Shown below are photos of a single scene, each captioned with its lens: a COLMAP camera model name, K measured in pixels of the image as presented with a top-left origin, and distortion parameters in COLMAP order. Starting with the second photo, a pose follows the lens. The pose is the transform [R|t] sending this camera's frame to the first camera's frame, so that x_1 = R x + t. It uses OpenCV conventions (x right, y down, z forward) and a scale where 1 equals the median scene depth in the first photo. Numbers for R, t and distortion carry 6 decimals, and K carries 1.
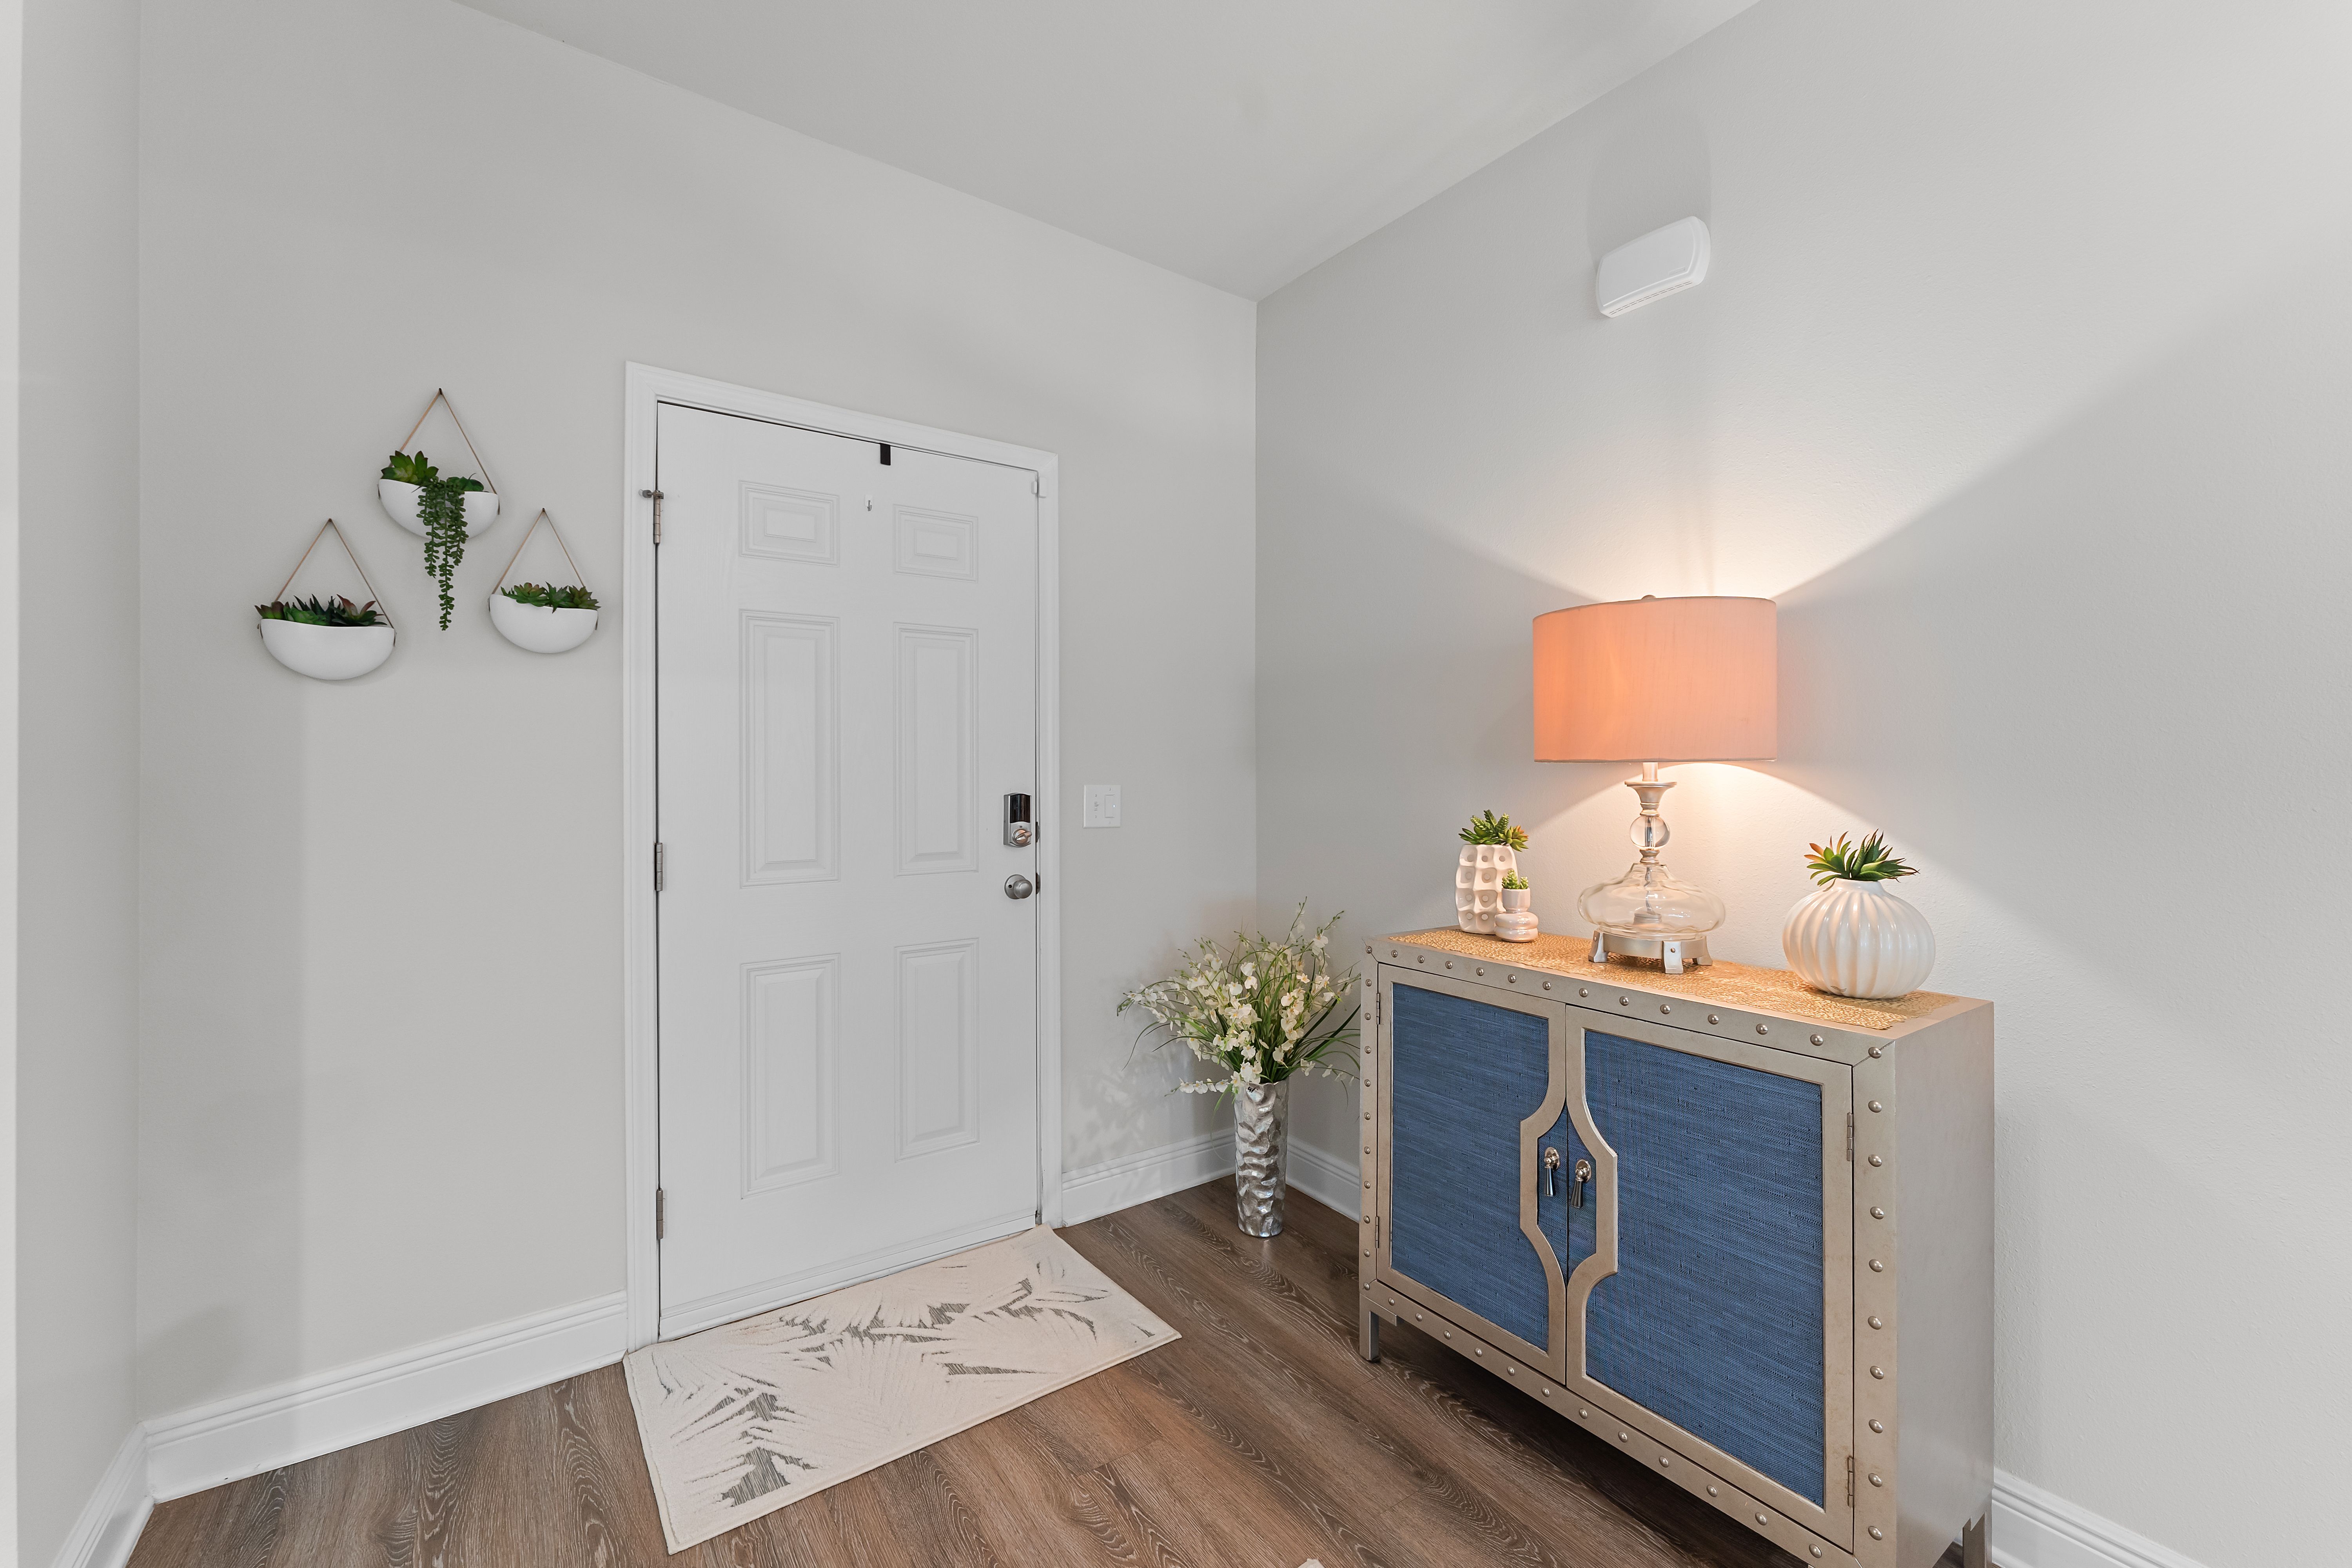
lens RADIAL K [[951.2, 0, 1168.8], [0, 951.2, 777.0], [0, 0, 1]] dist [0.002570, -0.000210]
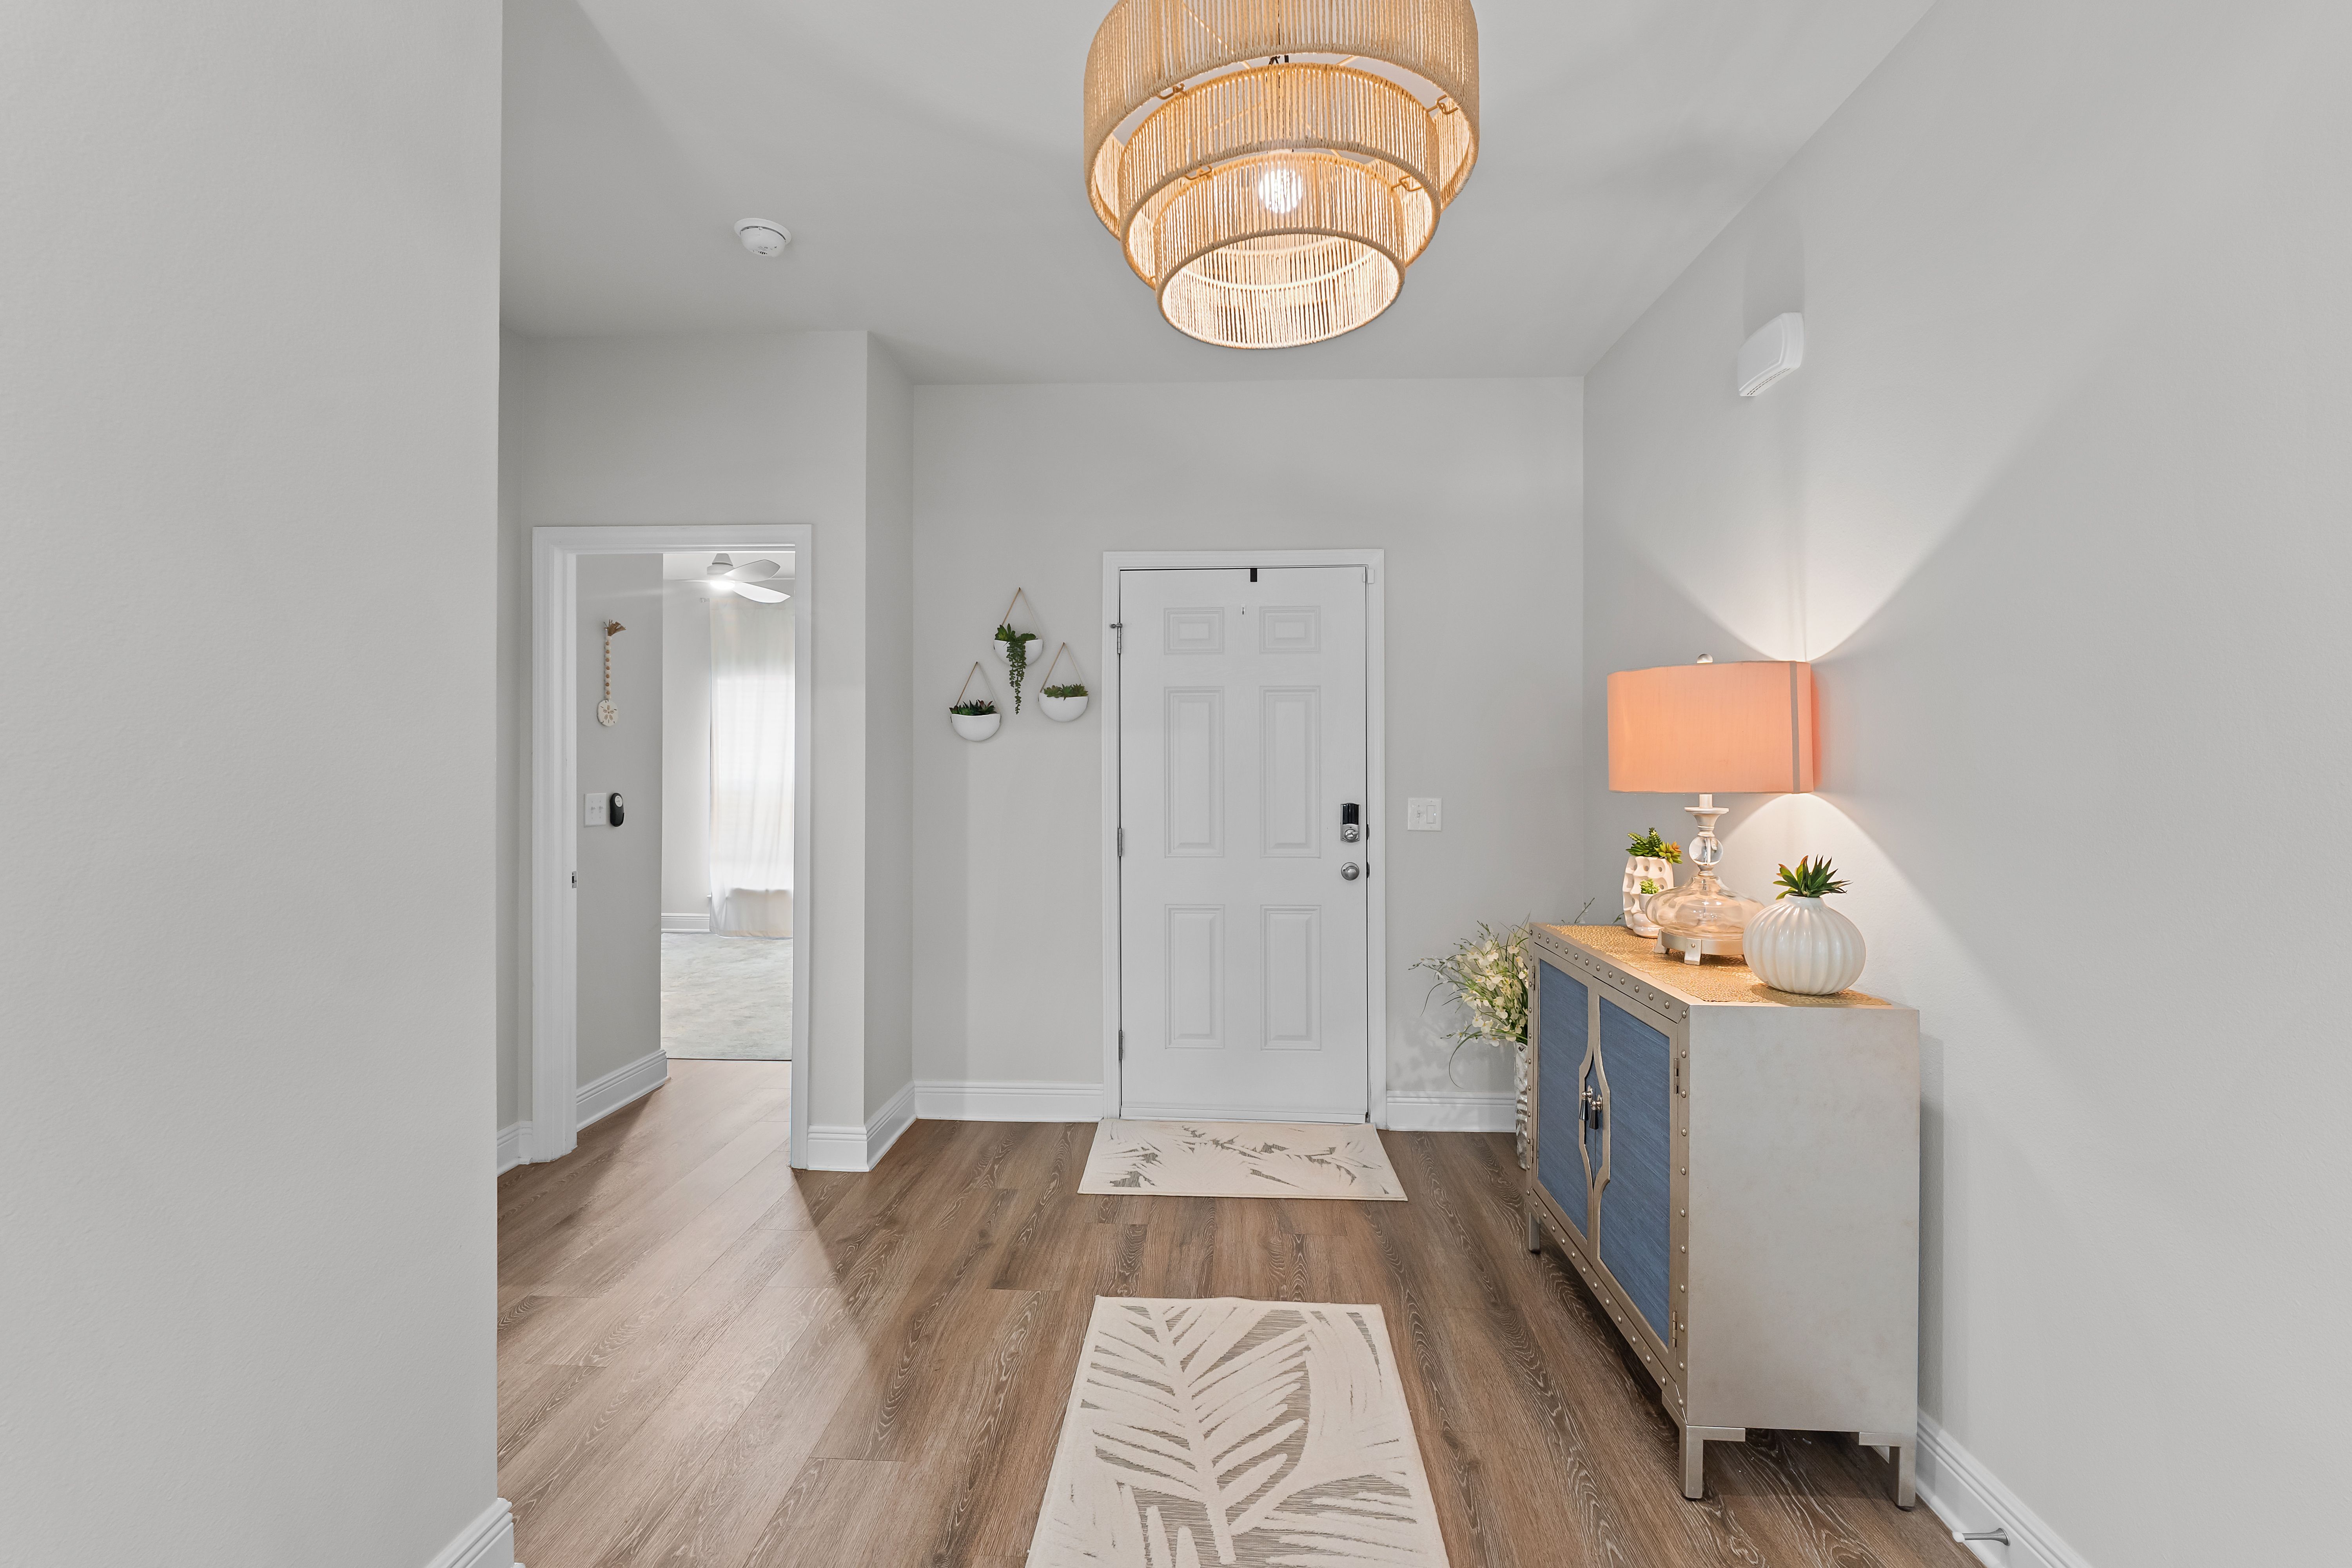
lens RADIAL K [[982.5, 0, 1176.0], [0, 982.5, 784.0], [0, 0, 1]] dist [-0.000598, -0.000106]
pose [[0.790595, 0.010748, -0.612245, 0.651038], [-0.005175, 0.999928, 0.010872, -0.031572], [0.612317, -0.005427, 0.790593, -0.348900]]
